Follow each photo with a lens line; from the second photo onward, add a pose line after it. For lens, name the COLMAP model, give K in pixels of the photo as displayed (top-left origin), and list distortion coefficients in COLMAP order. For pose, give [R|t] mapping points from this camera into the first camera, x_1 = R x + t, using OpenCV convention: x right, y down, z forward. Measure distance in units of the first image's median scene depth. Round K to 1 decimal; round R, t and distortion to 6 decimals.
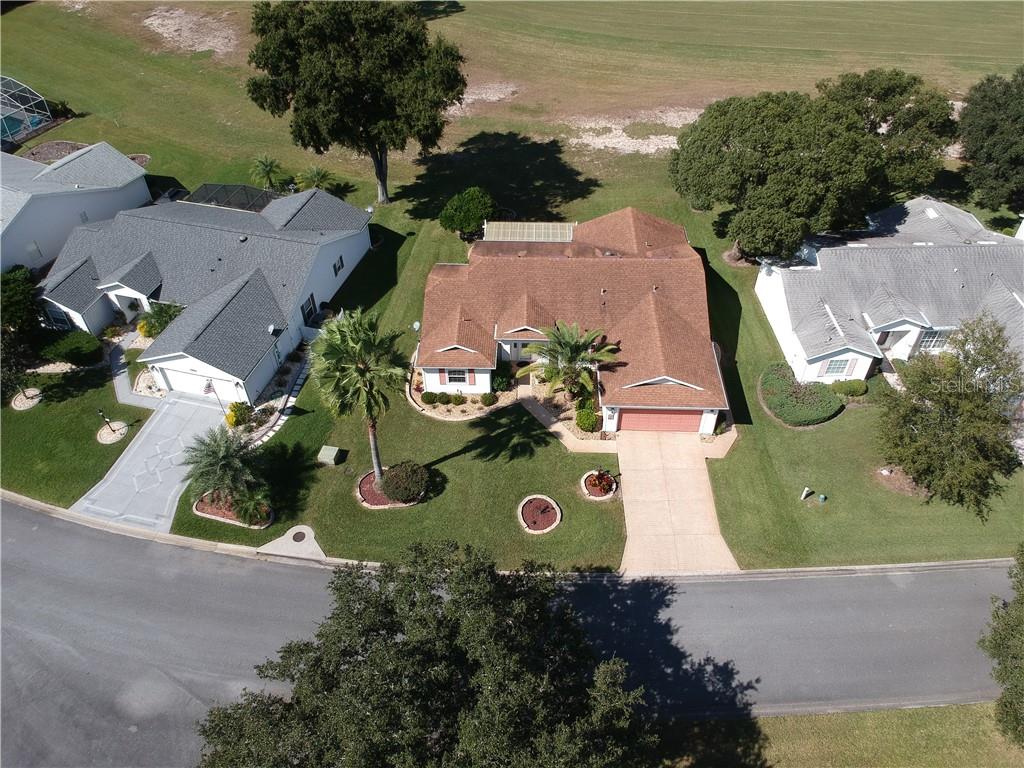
lens RADIAL K [[784.0, 0, 513.5], [0, 784.0, 378.8], [0, 0, 1]] dist [0.106280, -0.195022]
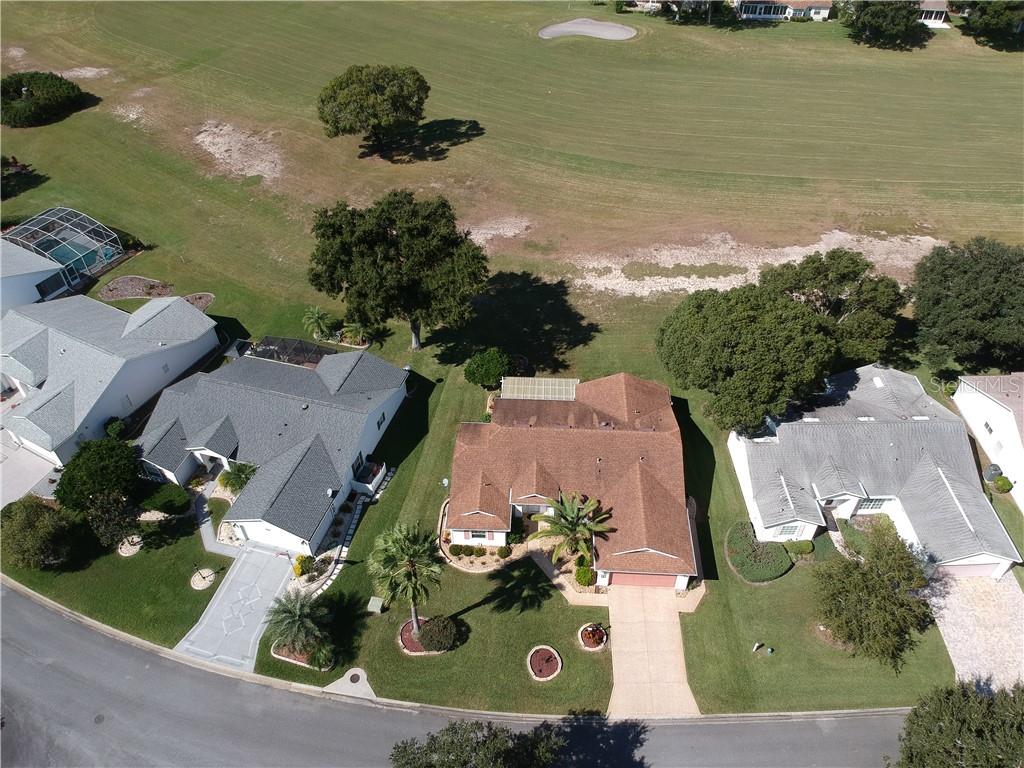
lens RADIAL K [[780.4, 0, 512.0], [0, 780.4, 384.0], [0, 0, 1]] dist [0.112095, -0.206057]
pose [[0.999829, 0.013239, -0.012949, -0.006938], [-0.013013, 0.999764, 0.017412, -0.253602], [0.013177, -0.017241, 0.999765, -0.219329]]
